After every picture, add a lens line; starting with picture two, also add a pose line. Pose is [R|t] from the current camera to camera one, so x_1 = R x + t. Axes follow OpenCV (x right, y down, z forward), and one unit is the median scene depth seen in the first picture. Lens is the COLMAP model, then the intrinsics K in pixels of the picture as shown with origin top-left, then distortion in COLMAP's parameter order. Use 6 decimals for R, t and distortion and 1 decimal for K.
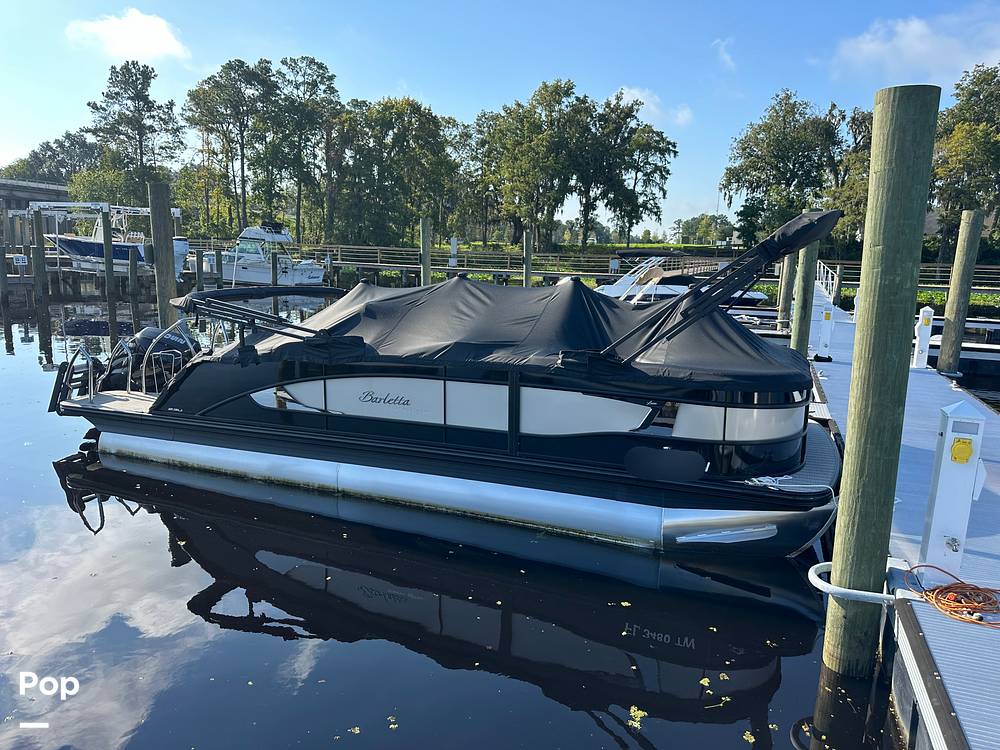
lens RADIAL K [[743.0, 0, 500.0], [0, 743.0, 375.0], [0, 0, 1]] dist [0.031224, -0.004017]
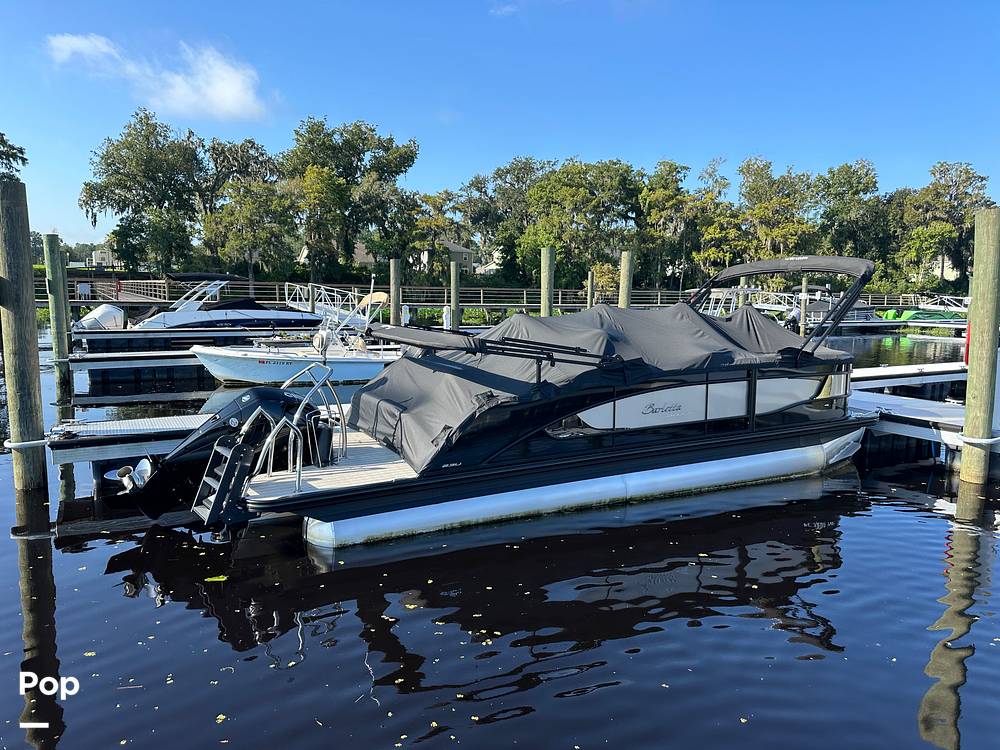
lens RADIAL K [[743.0, 0, 500.0], [0, 743.0, 375.0], [0, 0, 1]] dist [0.031224, -0.004017]
pose [[0.638306, -0.112183, 0.761565, -0.116539], [0.132855, 0.990533, 0.034559, -0.009123], [-0.758232, 0.079118, 0.647167, 0.041645]]
